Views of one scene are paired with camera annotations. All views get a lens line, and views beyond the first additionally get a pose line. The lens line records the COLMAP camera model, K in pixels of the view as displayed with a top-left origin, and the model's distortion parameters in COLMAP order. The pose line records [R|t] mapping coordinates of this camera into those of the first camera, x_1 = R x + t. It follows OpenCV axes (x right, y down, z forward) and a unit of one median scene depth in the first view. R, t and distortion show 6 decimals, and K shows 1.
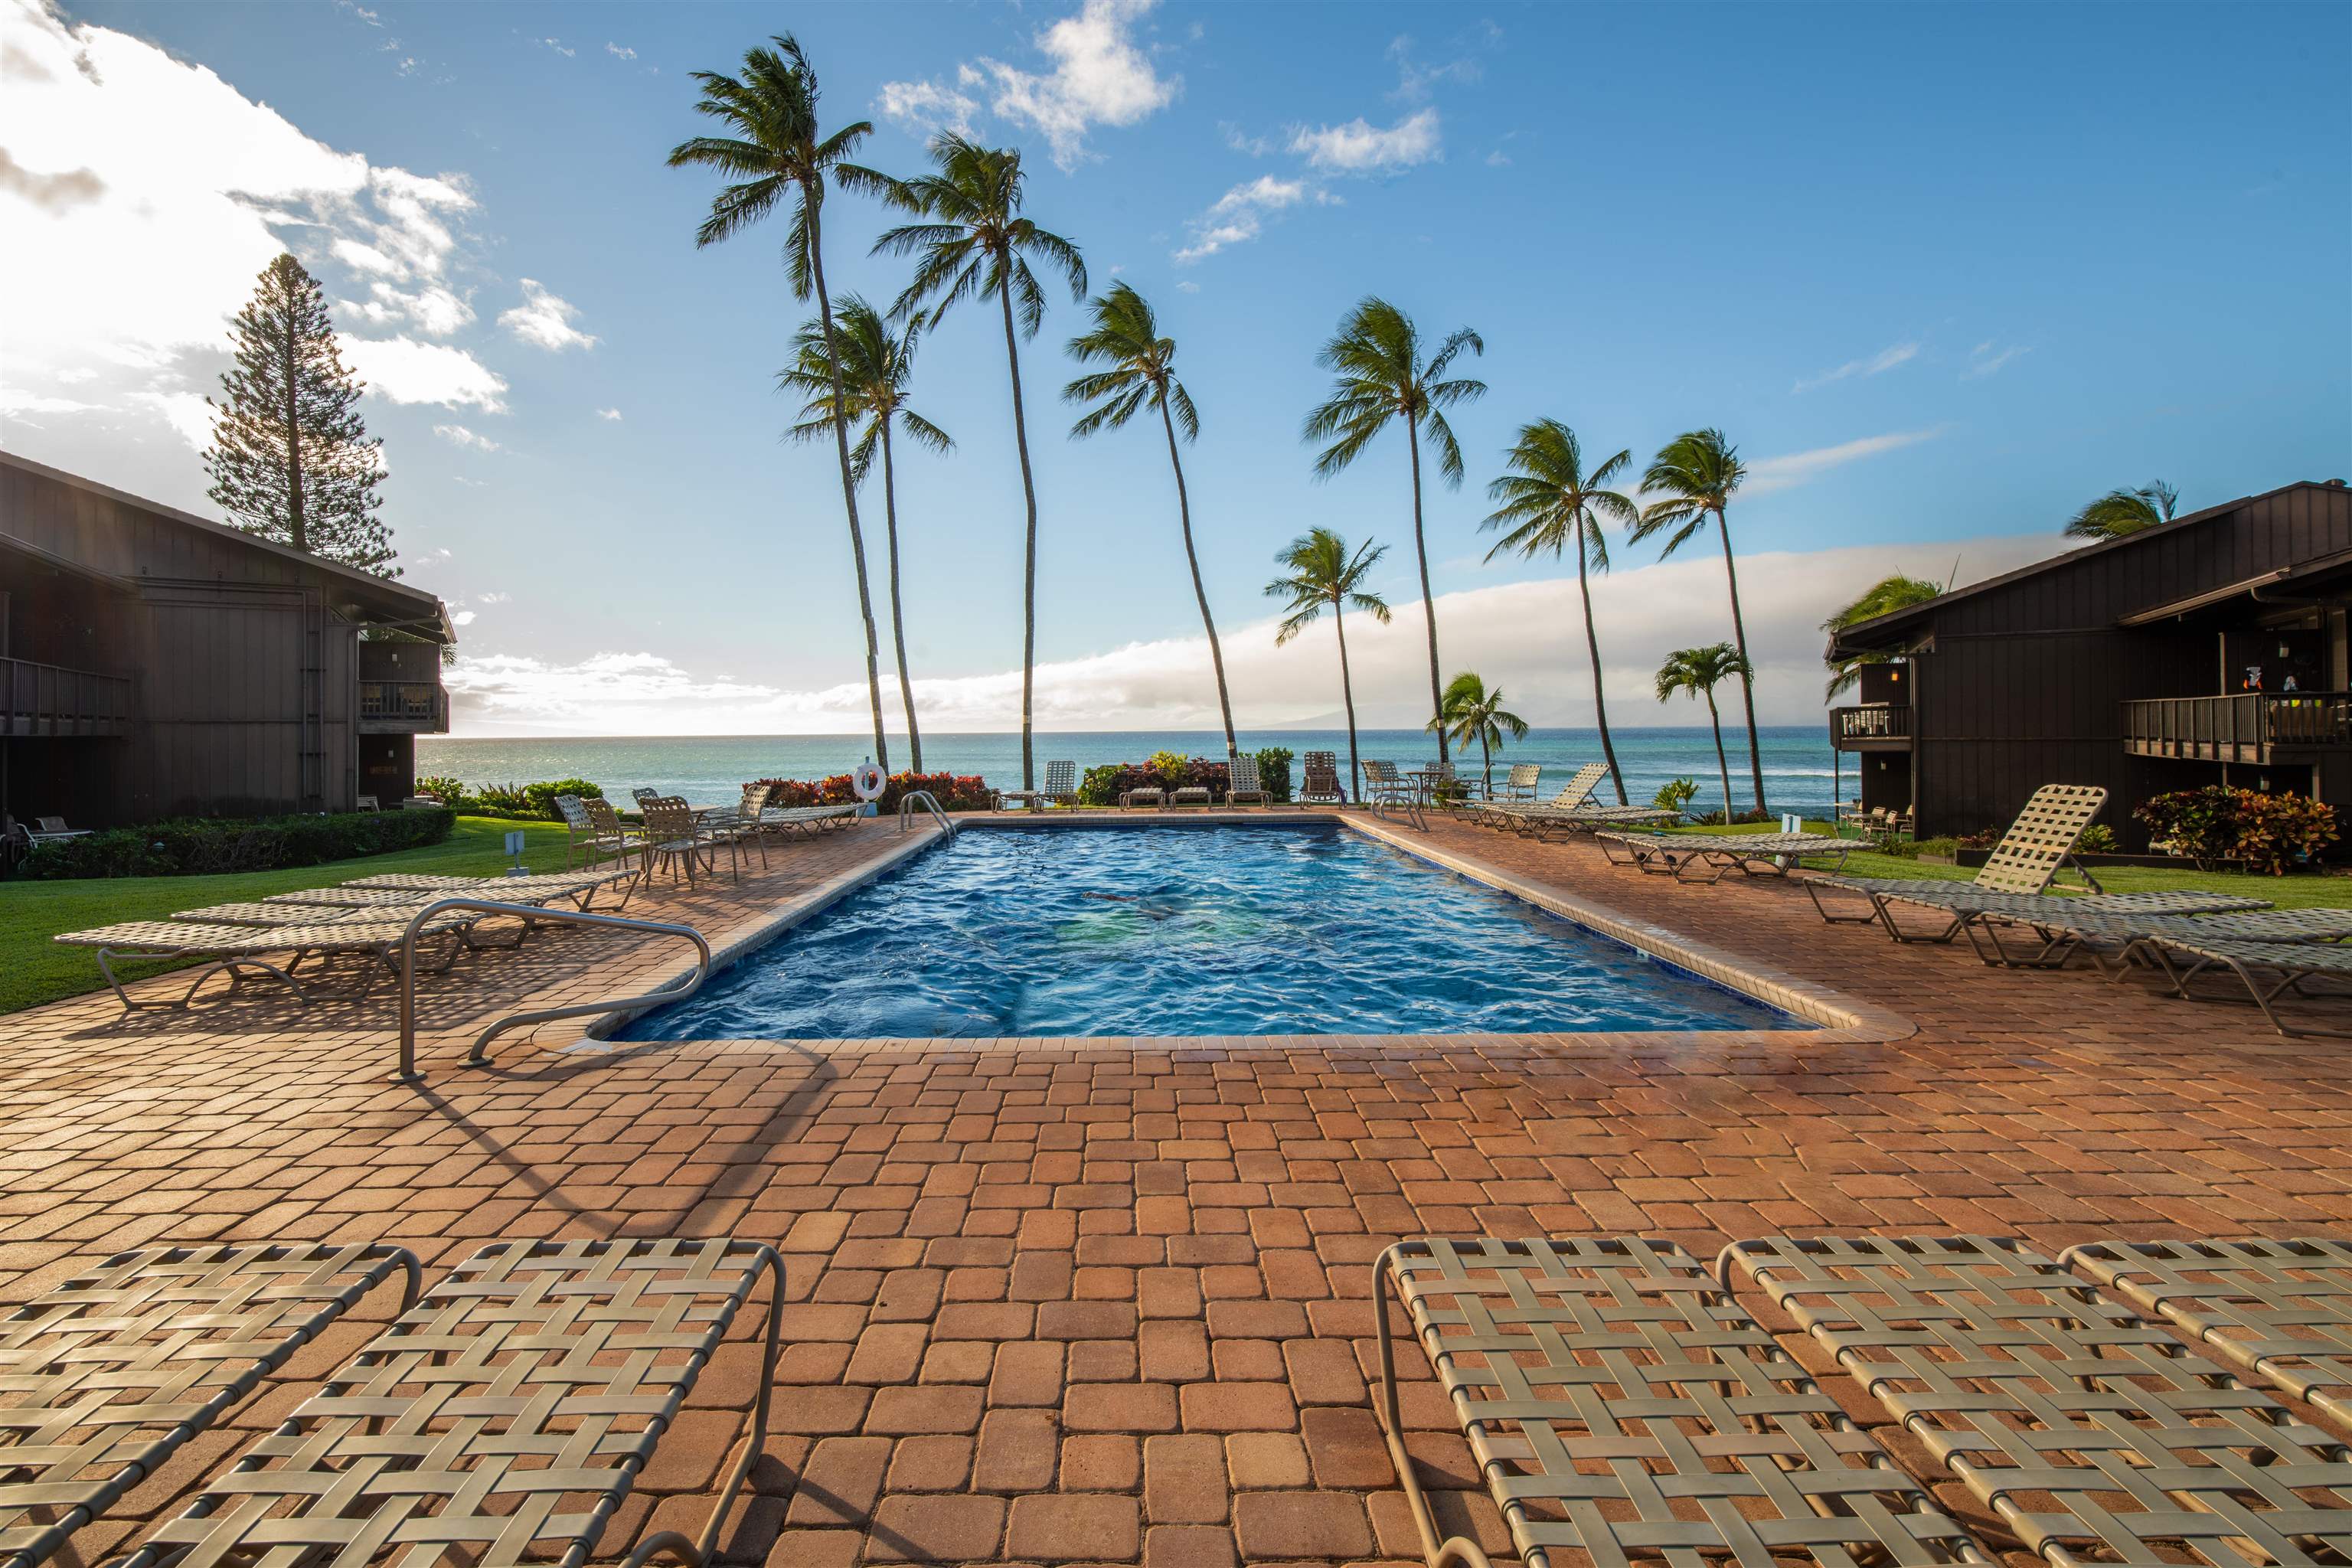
lens RADIAL K [[1060.7, 0, 1125.9], [0, 1060.7, 751.3], [0, 0, 1]] dist [0.003409, -0.008778]
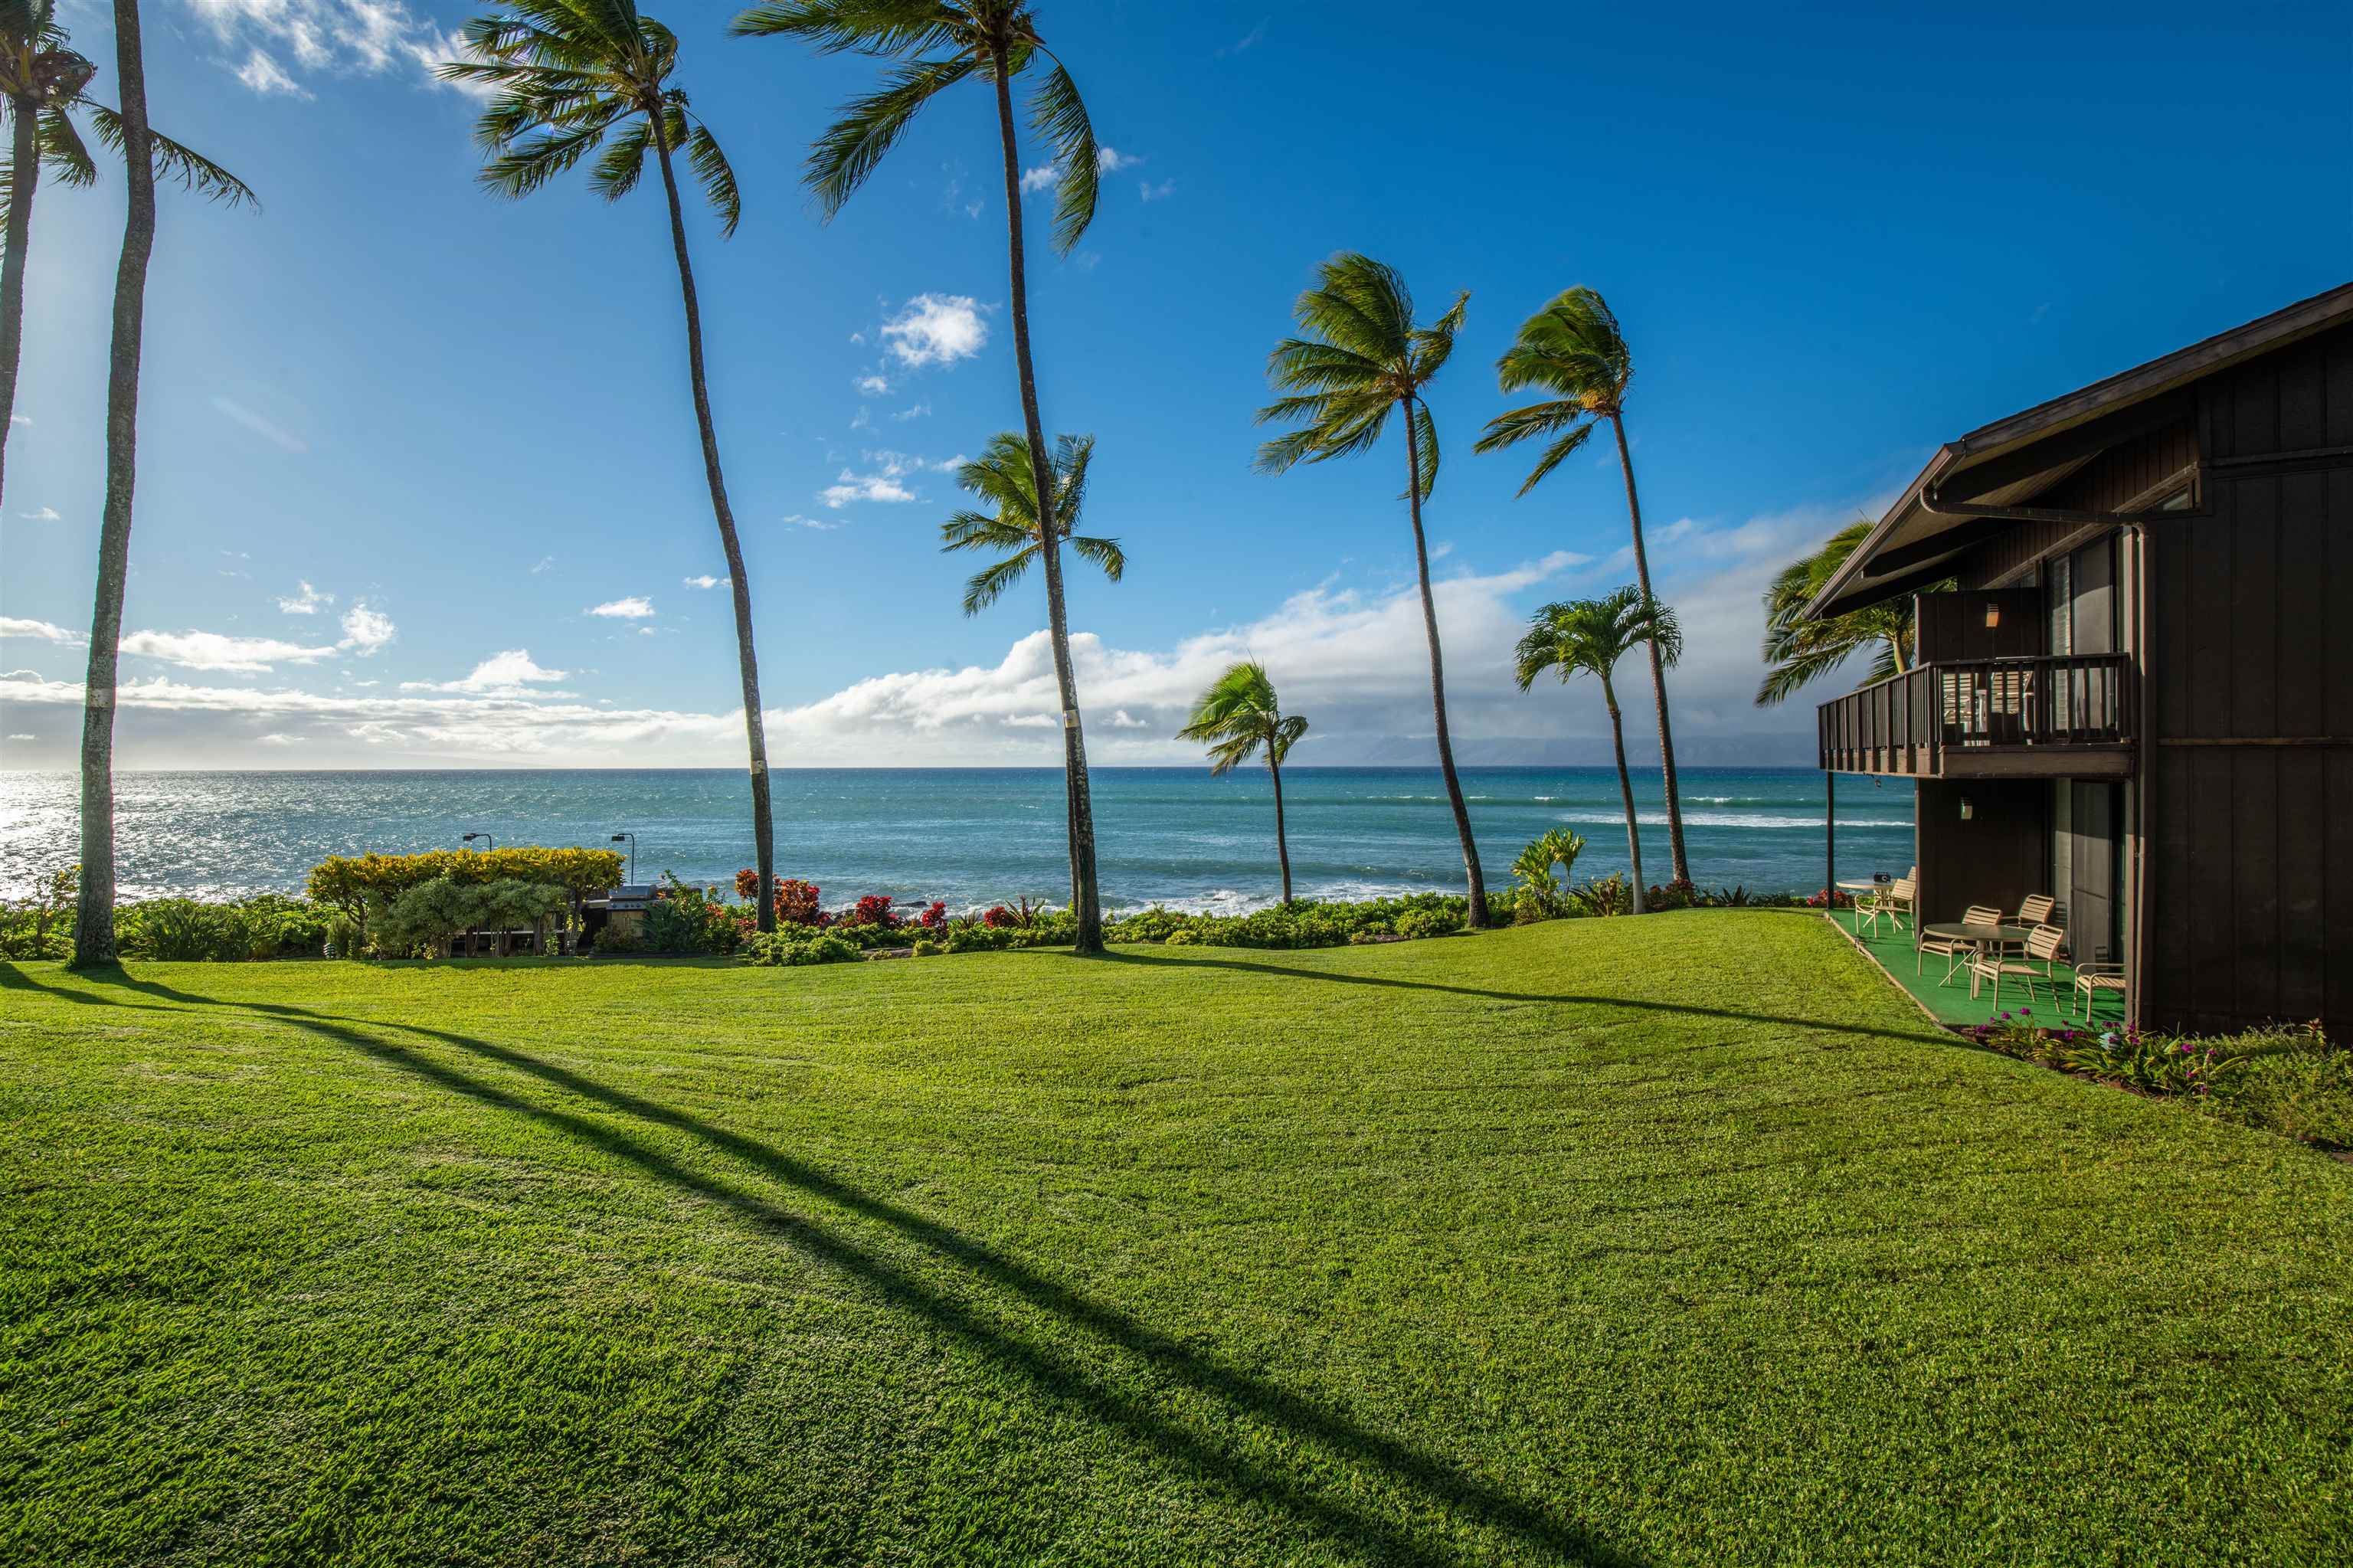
lens RADIAL K [[980.9, 0, 1176.5], [0, 980.9, 784.0], [0, 0, 1]] dist [-0.001111, -0.006760]
pose [[0.994467, 0.003260, 0.104998, 0.258436], [-0.002893, 0.999989, -0.003649, 0.003593], [-0.105009, 0.003325, 0.994466, 0.484823]]
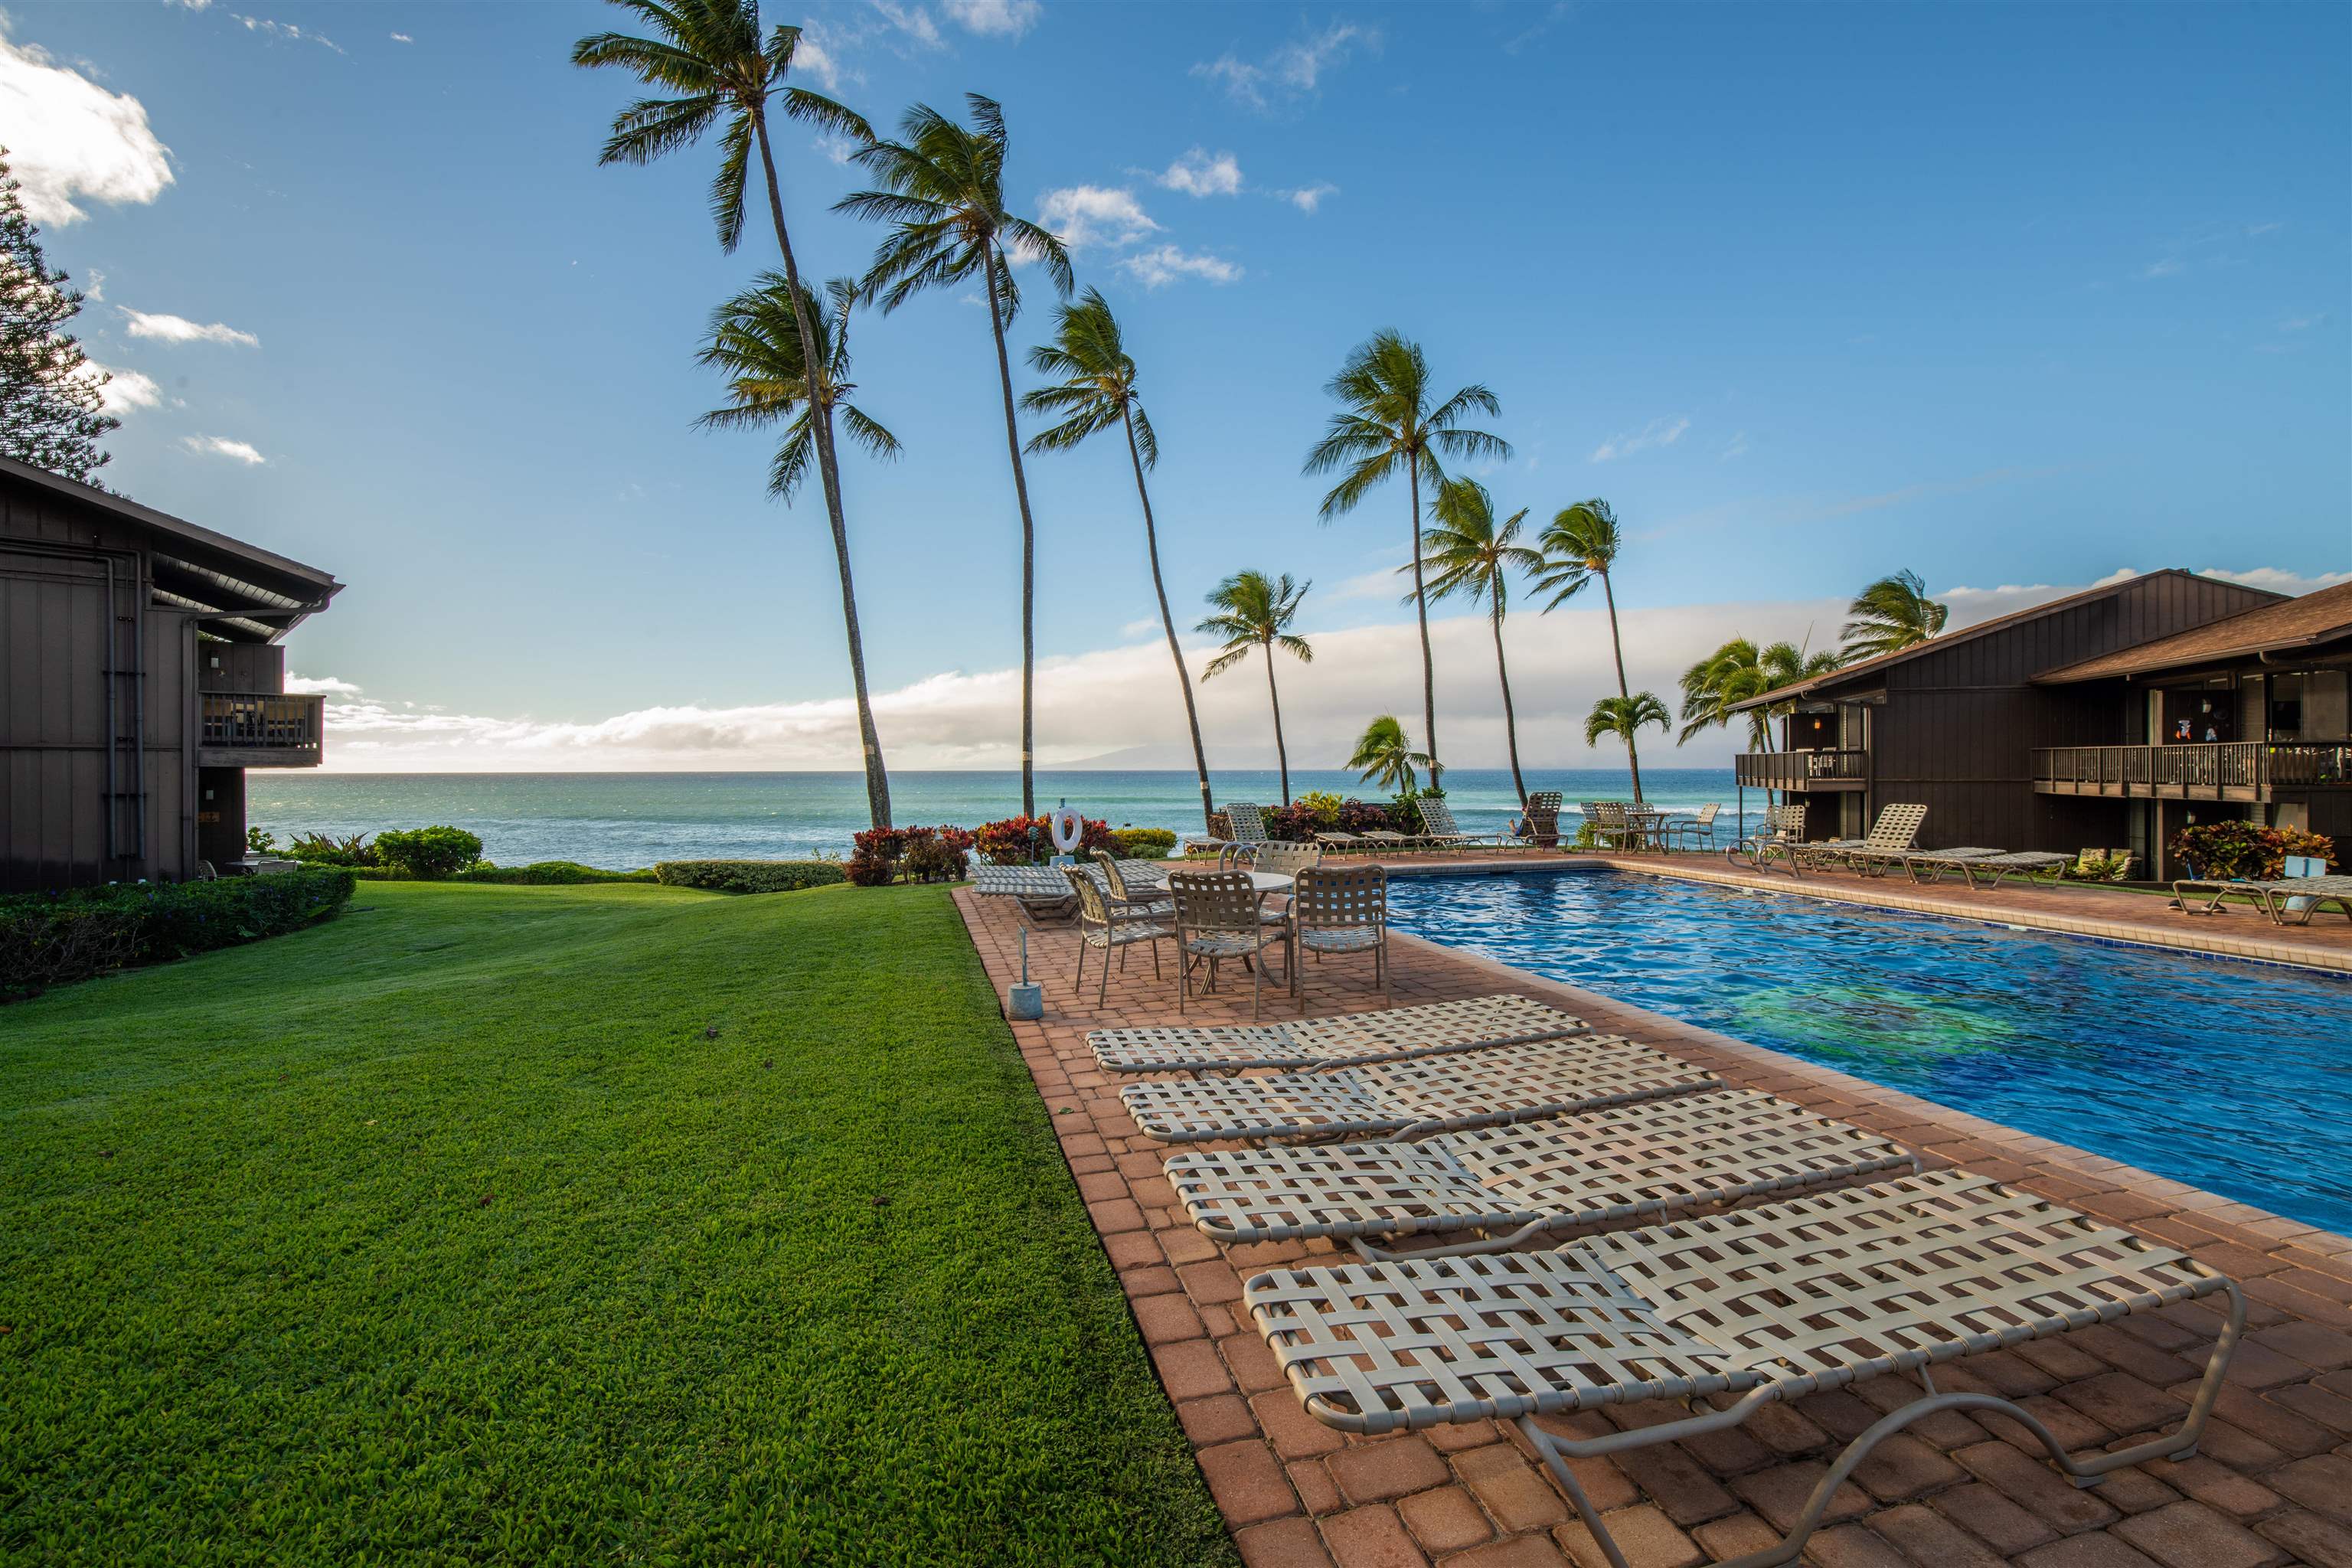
lens RADIAL K [[1024.9, 0, 1176.0], [0, 1024.9, 784.0], [0, 0, 1]] dist [-0.002706, -0.000035]
pose [[0.963413, 0.002122, 0.268014, -0.174598], [-0.000196, 0.999974, -0.007212, -0.000110], [-0.268022, 0.006895, 0.963388, 0.107402]]
